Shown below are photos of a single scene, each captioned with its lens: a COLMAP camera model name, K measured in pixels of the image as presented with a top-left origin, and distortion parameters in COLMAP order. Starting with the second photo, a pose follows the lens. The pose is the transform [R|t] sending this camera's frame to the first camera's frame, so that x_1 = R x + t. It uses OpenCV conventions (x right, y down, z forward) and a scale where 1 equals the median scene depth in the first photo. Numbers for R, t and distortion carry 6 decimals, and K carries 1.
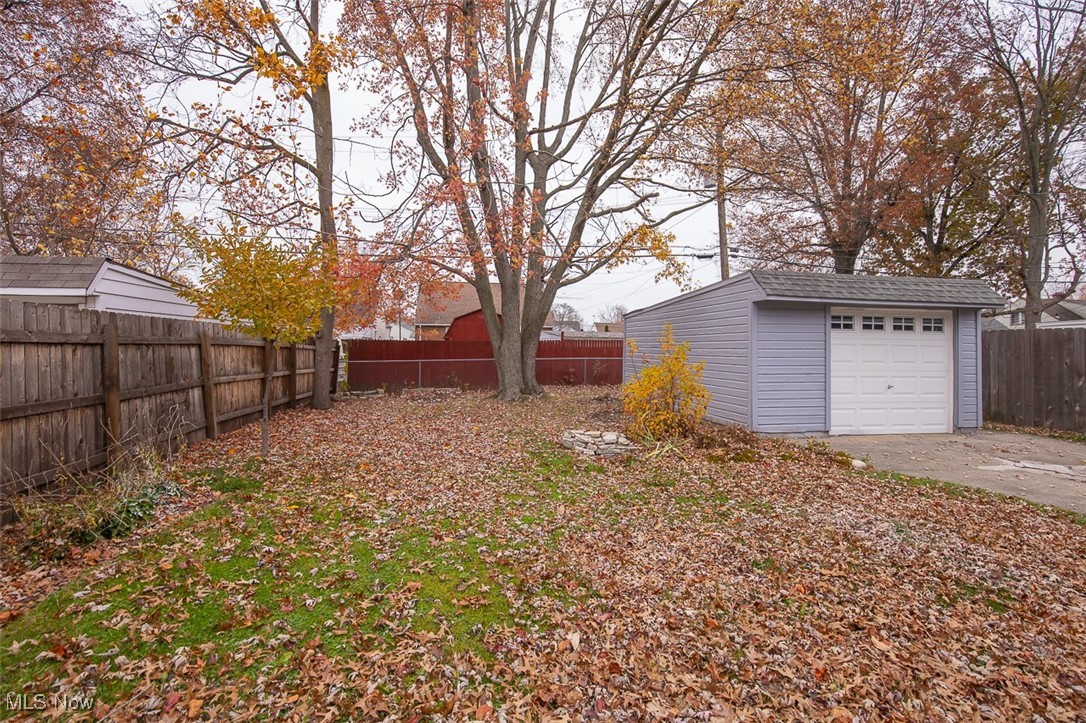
lens RADIAL K [[496.6, 0, 540.5], [0, 496.6, 360.9], [0, 0, 1]] dist [-0.002972, -0.000165]
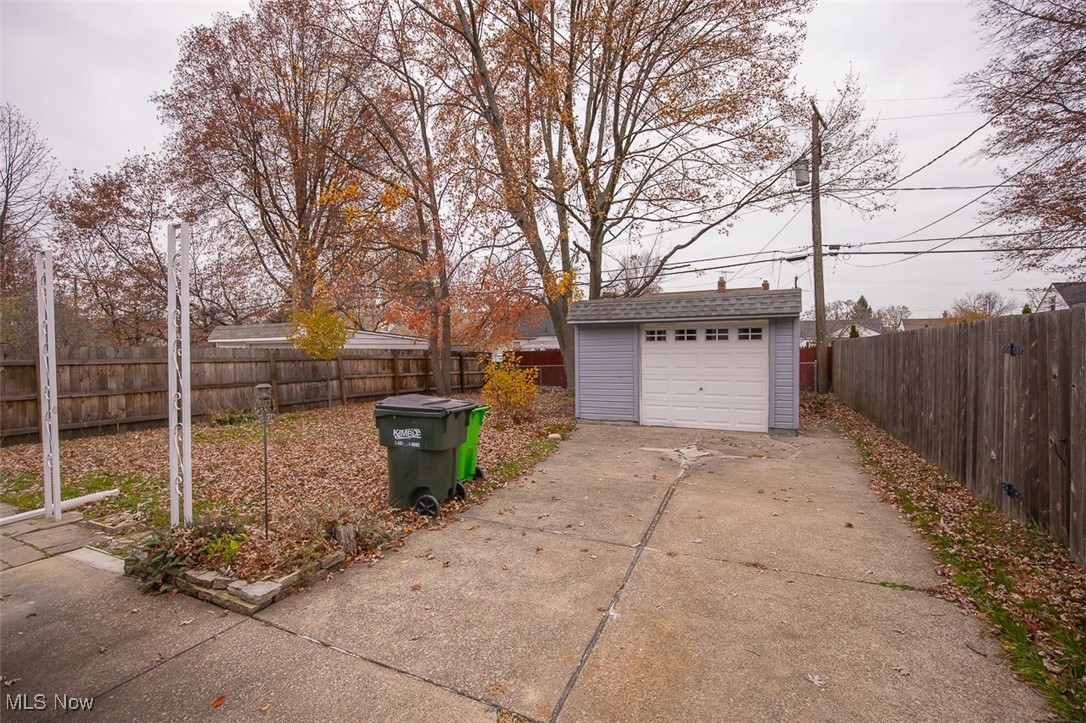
lens RADIAL K [[496.6, 0, 552.3], [0, 496.6, 359.7], [0, 0, 1]] dist [-0.002972, -0.000165]
pose [[0.818350, -0.009231, -0.574646, 1.092264], [0.003532, 0.999933, -0.011033, -0.004876], [0.574709, 0.006999, 0.818328, -0.164529]]
